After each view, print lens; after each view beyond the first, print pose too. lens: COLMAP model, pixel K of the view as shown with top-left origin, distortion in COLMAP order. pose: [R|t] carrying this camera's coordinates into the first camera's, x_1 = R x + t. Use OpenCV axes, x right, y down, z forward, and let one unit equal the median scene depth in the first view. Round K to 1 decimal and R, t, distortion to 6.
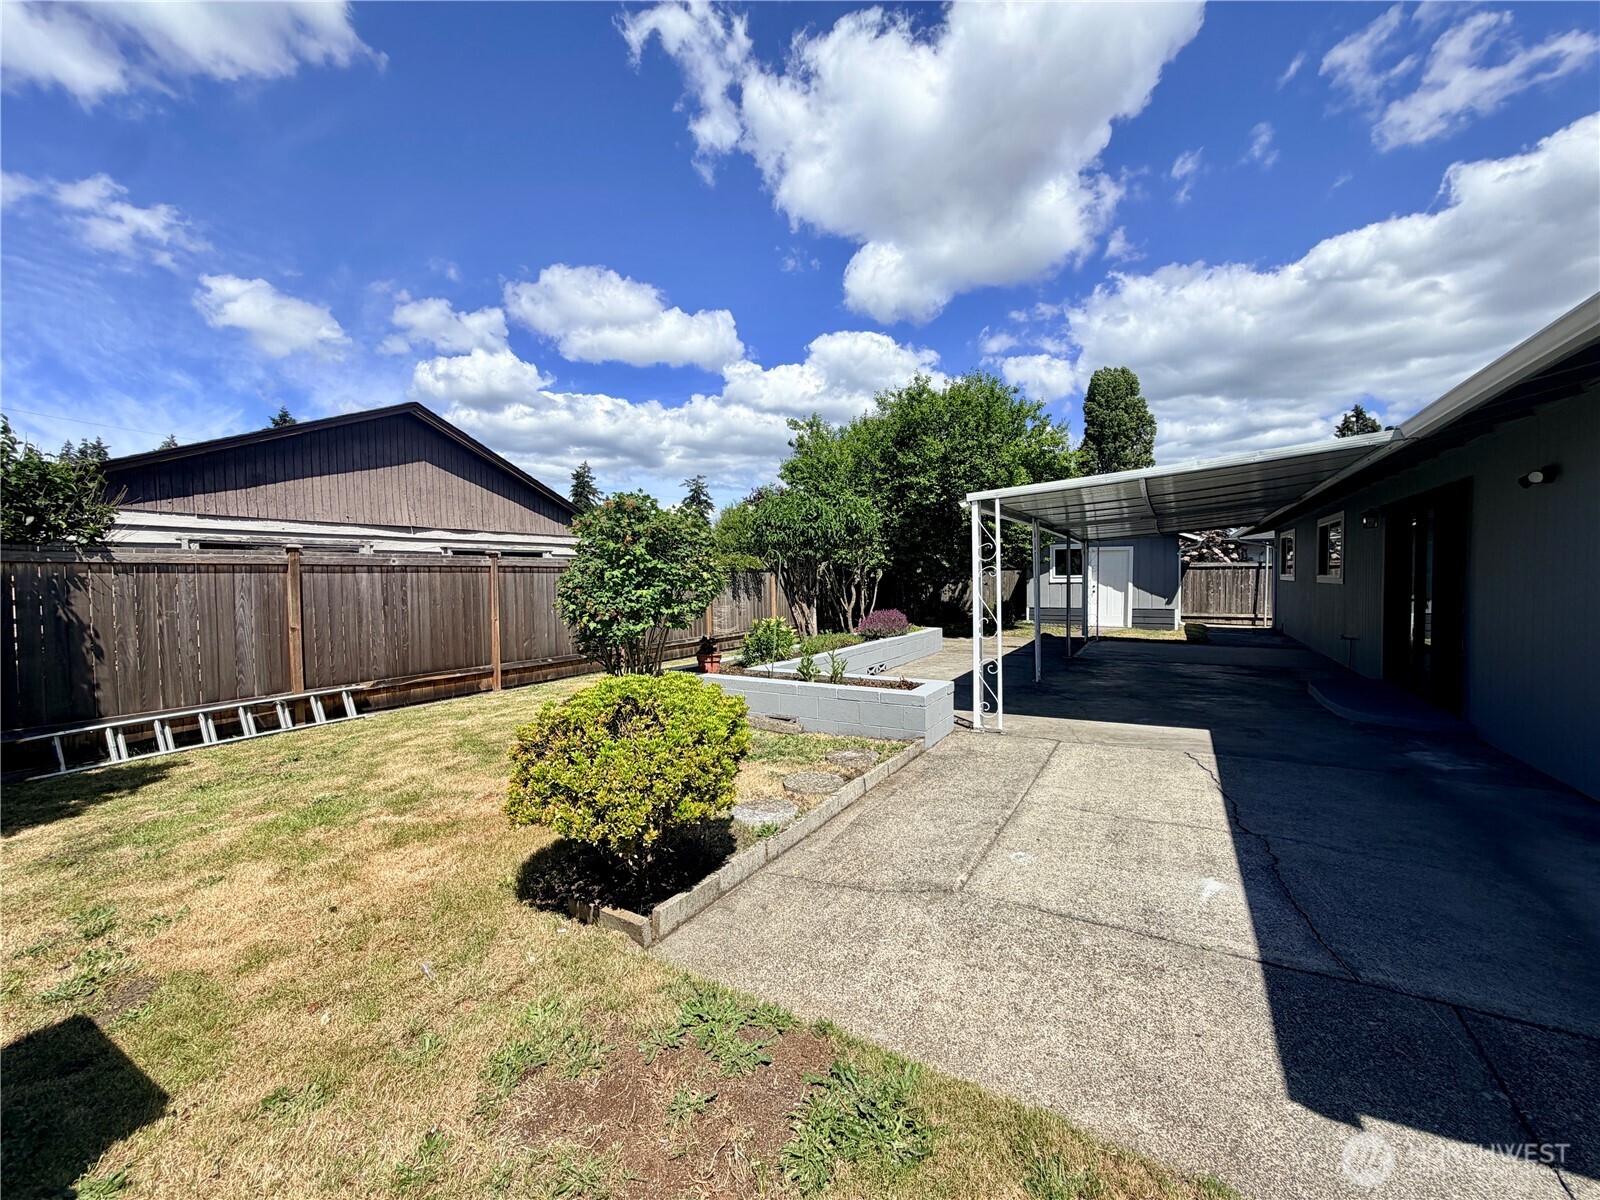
lens RADIAL K [[641.1, 0, 794.4], [0, 641.1, 599.0], [0, 0, 1]] dist [-0.001945, 0.000348]
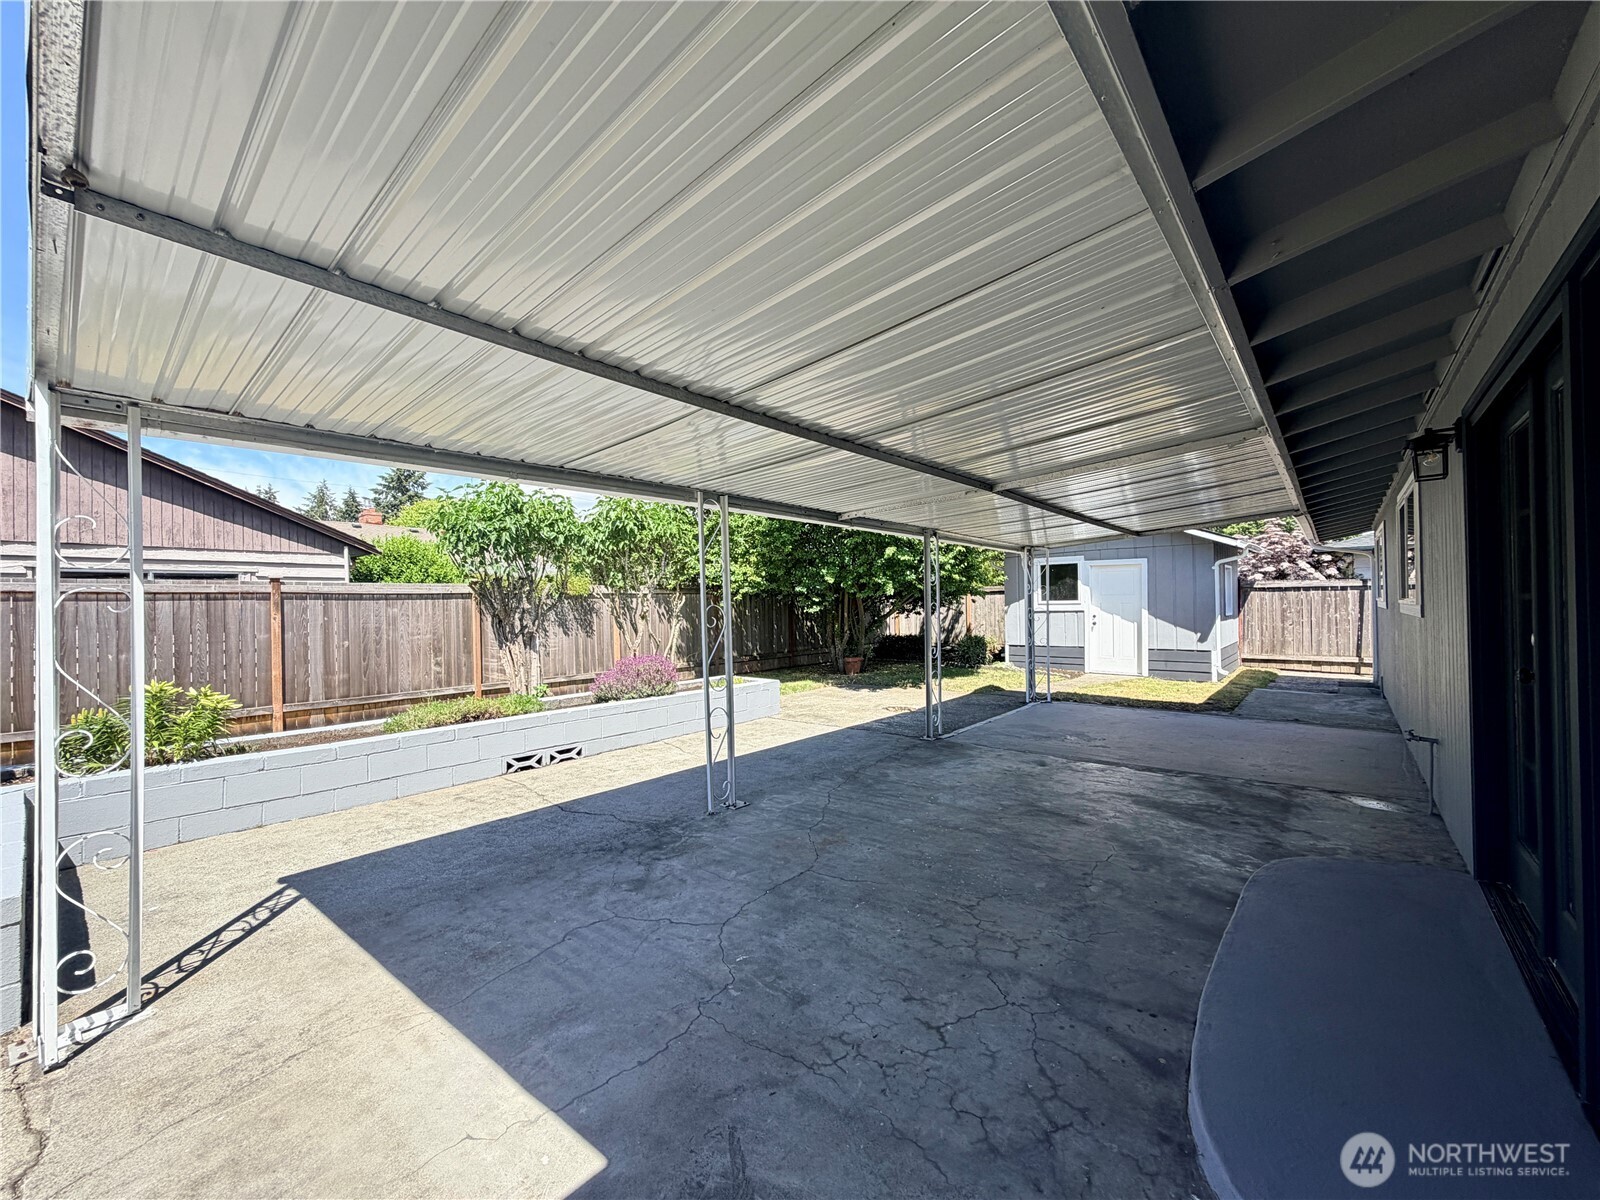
lens RADIAL K [[641.1, 0, 787.0], [0, 641.1, 603.4], [0, 0, 1]] dist [-0.001945, 0.000348]
pose [[0.984918, -0.003463, -0.172988, 0.263273], [-0.002320, 0.999445, -0.033218, -0.009654], [0.173007, 0.033118, 0.984364, 0.251598]]
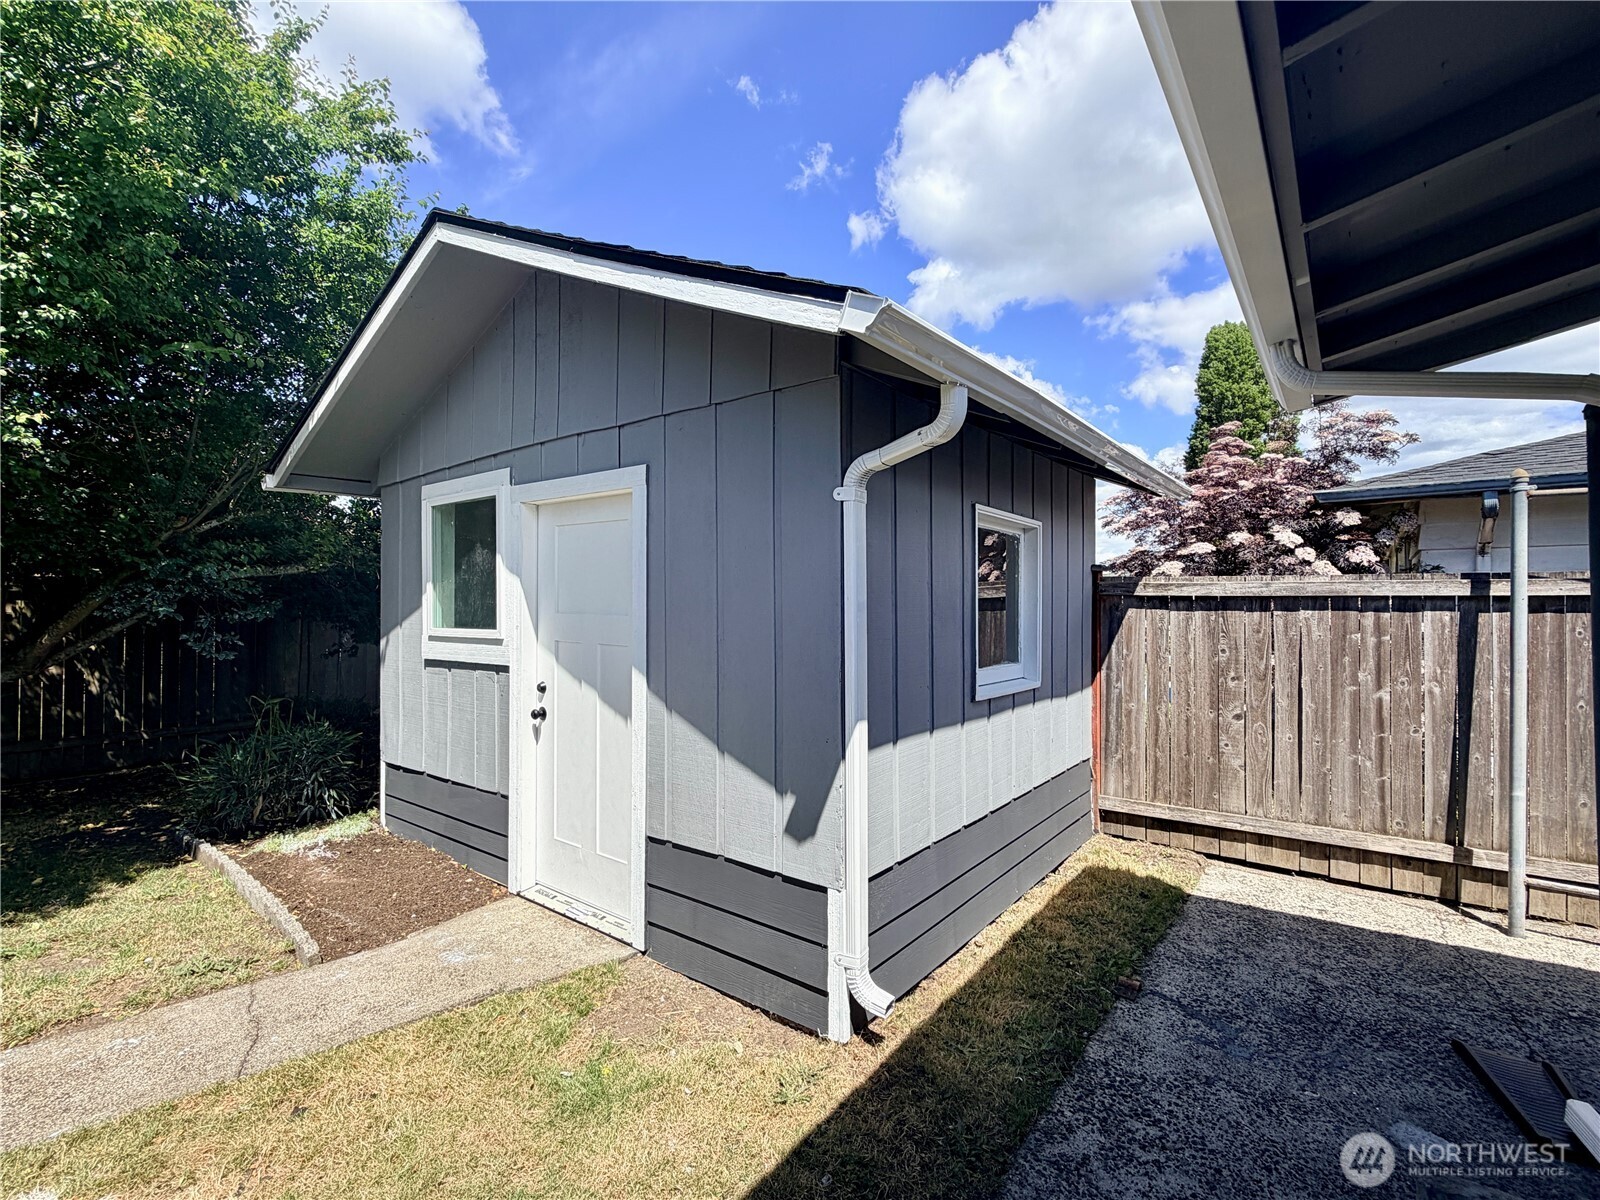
lens RADIAL K [[748.3, 0, 779.7], [0, 748.3, 602.6], [0, 0, 1]] dist [-0.001974, -0.000302]
pose [[0.992895, 0.013786, -0.118189, 0.584535], [-0.019099, 0.998851, -0.043945, -0.038189], [0.117448, 0.045890, 0.992018, 0.807812]]
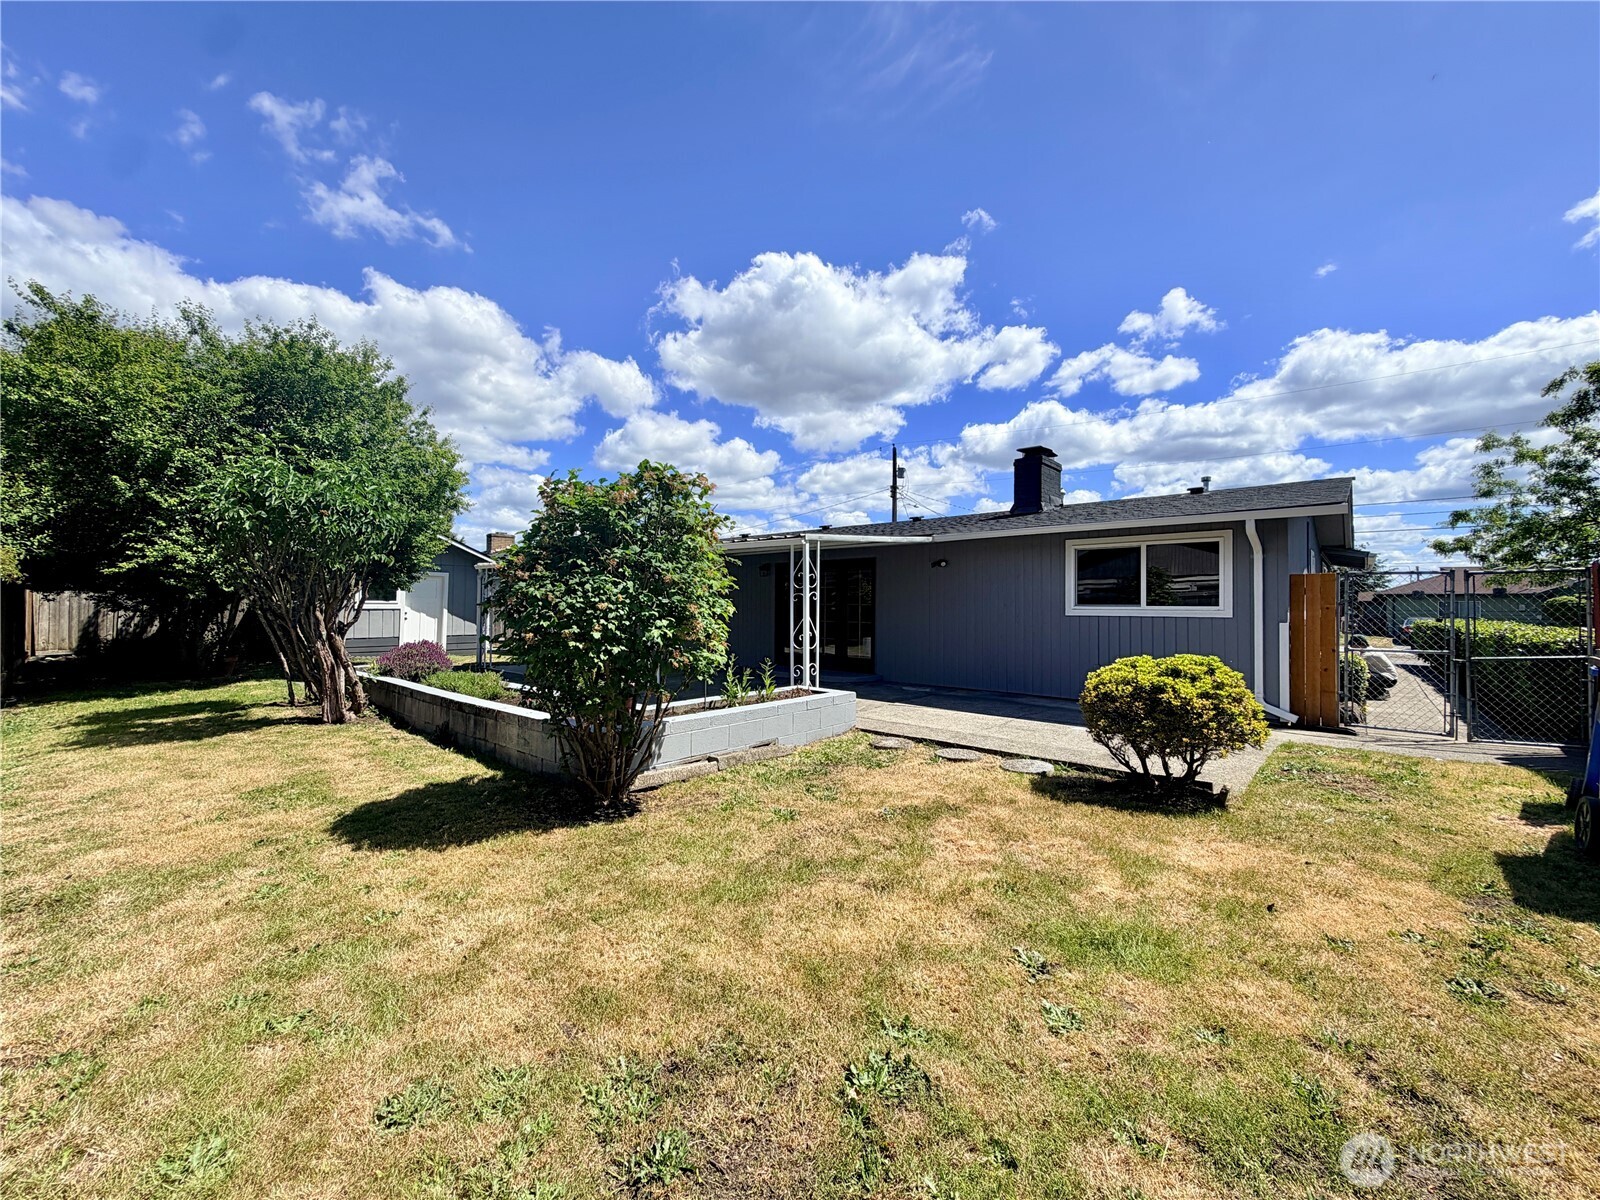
lens RADIAL K [[641.1, 0, 800.0], [0, 641.1, 608.6], [0, 0, 1]] dist [-0.001945, 0.000348]
pose [[0.181558, 0.013065, 0.983293, -0.347146], [0.022702, 0.999590, -0.017473, 0.001876], [-0.983118, 0.025495, 0.181187, 0.285391]]
